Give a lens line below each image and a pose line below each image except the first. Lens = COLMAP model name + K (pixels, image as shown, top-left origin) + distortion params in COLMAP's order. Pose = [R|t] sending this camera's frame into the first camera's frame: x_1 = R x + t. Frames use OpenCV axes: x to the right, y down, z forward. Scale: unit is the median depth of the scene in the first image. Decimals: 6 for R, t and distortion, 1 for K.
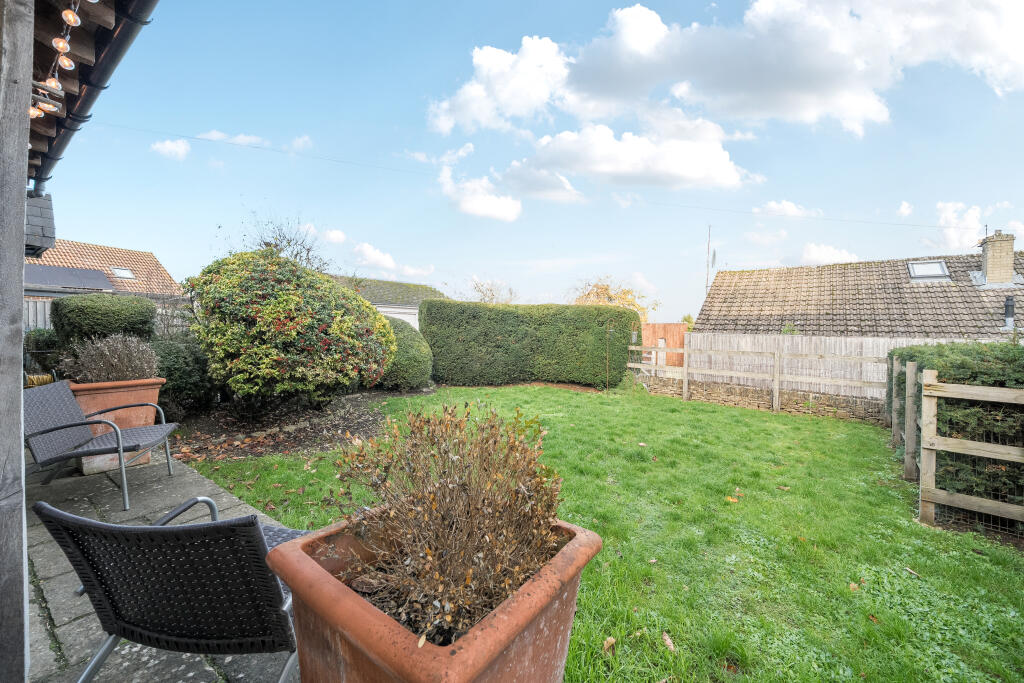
lens RADIAL K [[369.0, 0, 515.4], [0, 369.0, 333.1], [0, 0, 1]] dist [-0.003073, 0.000030]
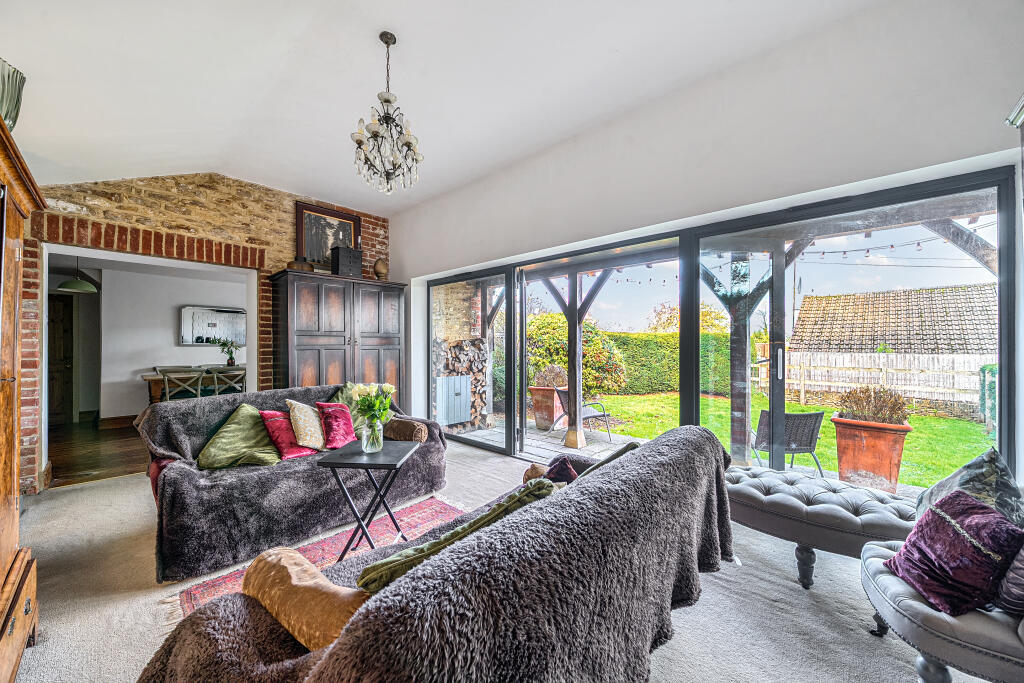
lens RADIAL K [[369.0, 0, 496.2], [0, 369.0, 346.1], [0, 0, 1]] dist [-0.003073, 0.000030]
pose [[0.992529, -0.017544, -0.120740, -0.376224], [0.016675, 0.999827, -0.008207, -0.028798], [0.120864, 0.006132, 0.992650, -0.354958]]
